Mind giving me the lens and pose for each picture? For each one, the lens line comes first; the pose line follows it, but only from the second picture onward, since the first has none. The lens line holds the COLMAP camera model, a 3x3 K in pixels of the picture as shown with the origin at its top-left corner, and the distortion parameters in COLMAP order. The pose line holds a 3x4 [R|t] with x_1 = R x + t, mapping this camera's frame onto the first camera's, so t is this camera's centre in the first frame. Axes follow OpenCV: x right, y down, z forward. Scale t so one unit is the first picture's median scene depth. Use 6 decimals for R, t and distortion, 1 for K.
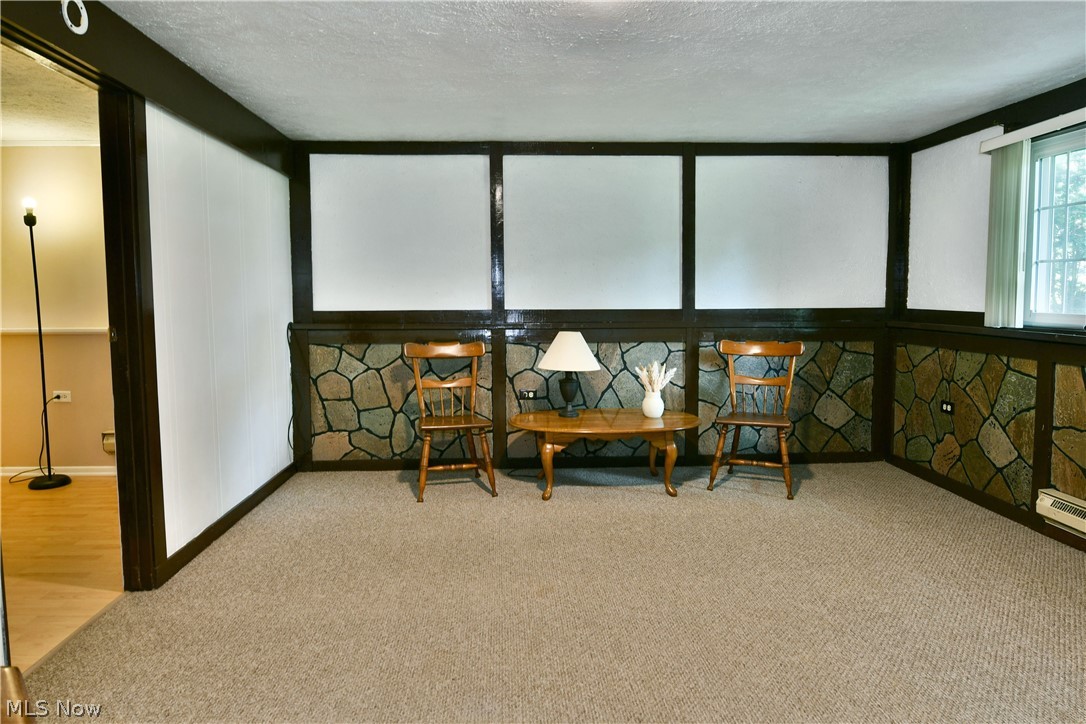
lens RADIAL K [[672.9, 0, 541.0], [0, 672.9, 355.9], [0, 0, 1]] dist [-0.006336, -0.002350]
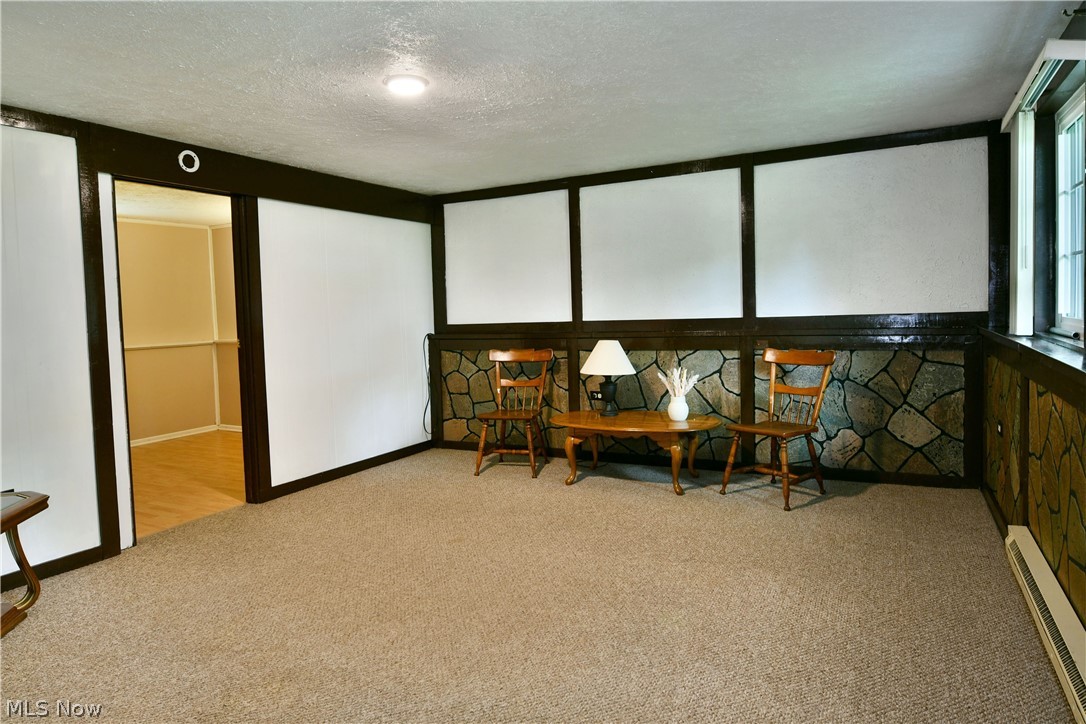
lens RADIAL K [[671.1, 0, 547.4], [0, 671.1, 358.8], [0, 0, 1]] dist [-0.006386, -0.001613]
pose [[0.865650, 0.011763, -0.500511, 0.527828], [-0.014546, 0.999893, -0.001658, -0.001975], [0.500438, 0.008715, 0.865728, -0.025004]]
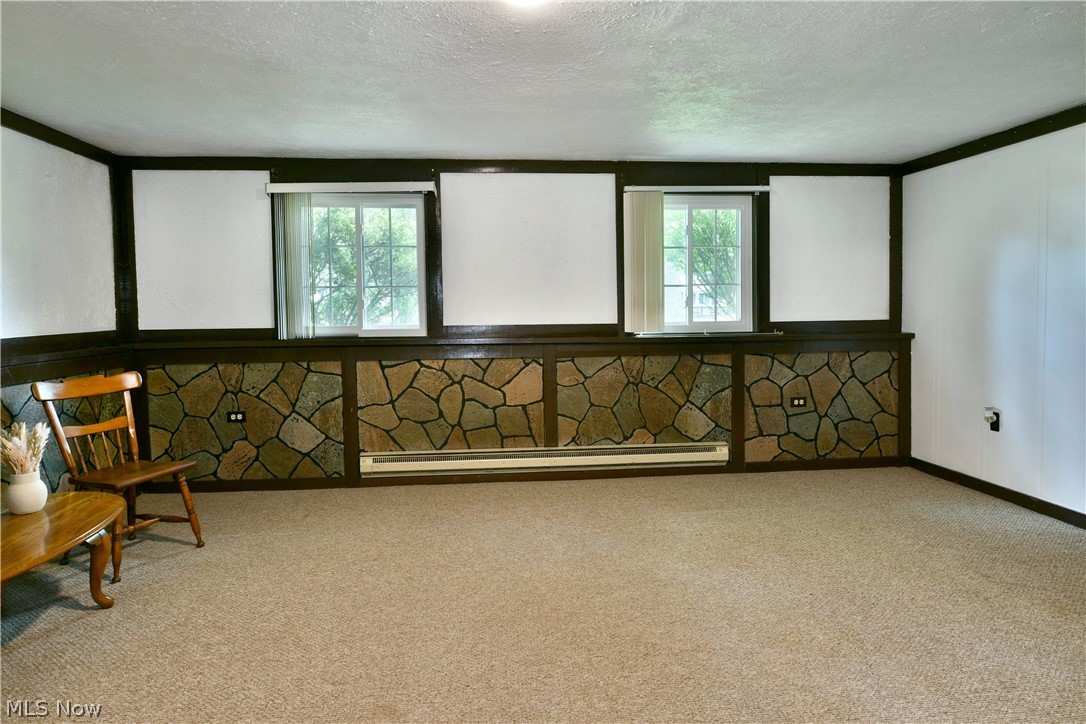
lens RADIAL K [[653.1, 0, 527.7], [0, 653.1, 328.2], [0, 0, 1]] dist [-0.004147, -0.001894]
pose [[-0.035887, -0.032249, 0.998835, -0.465148], [0.107524, 0.993553, 0.035941, -0.053382], [-0.993555, 0.108689, -0.032188, 0.542409]]
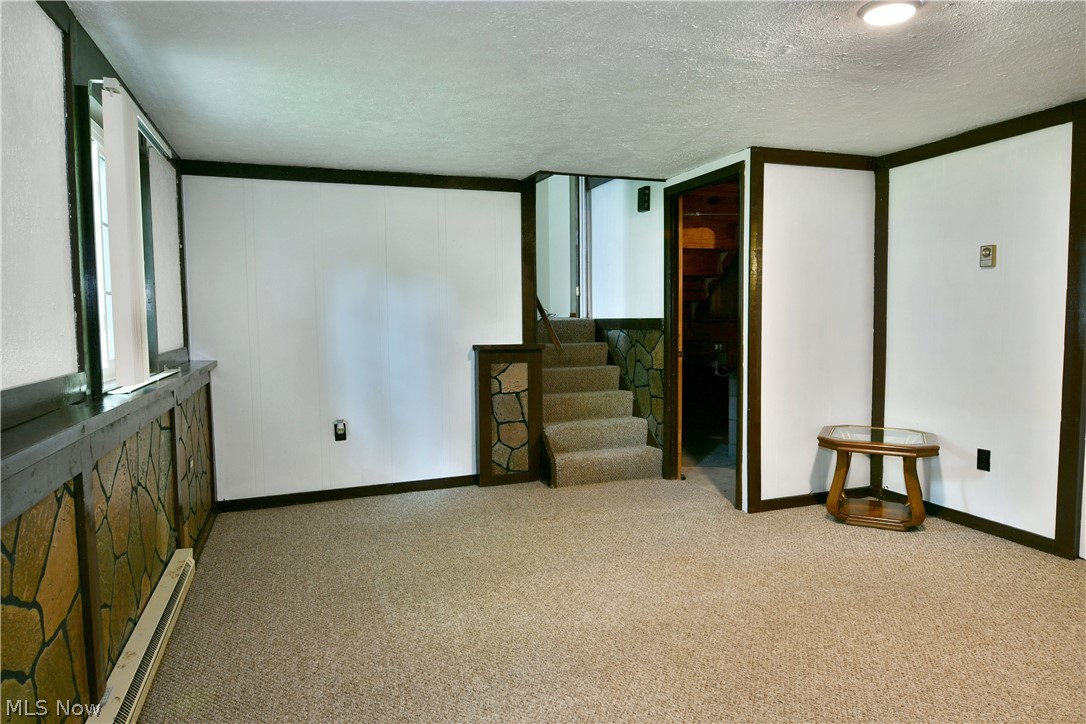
lens RADIAL K [[672.9, 0, 541.0], [0, 672.9, 355.9], [0, 0, 1]] dist [-0.006336, -0.002350]
pose [[-0.953953, 0.034996, -0.297908, 0.473962], [-0.011747, 0.988050, 0.153683, -0.103411], [0.299727, 0.150106, -0.942142, 0.954035]]
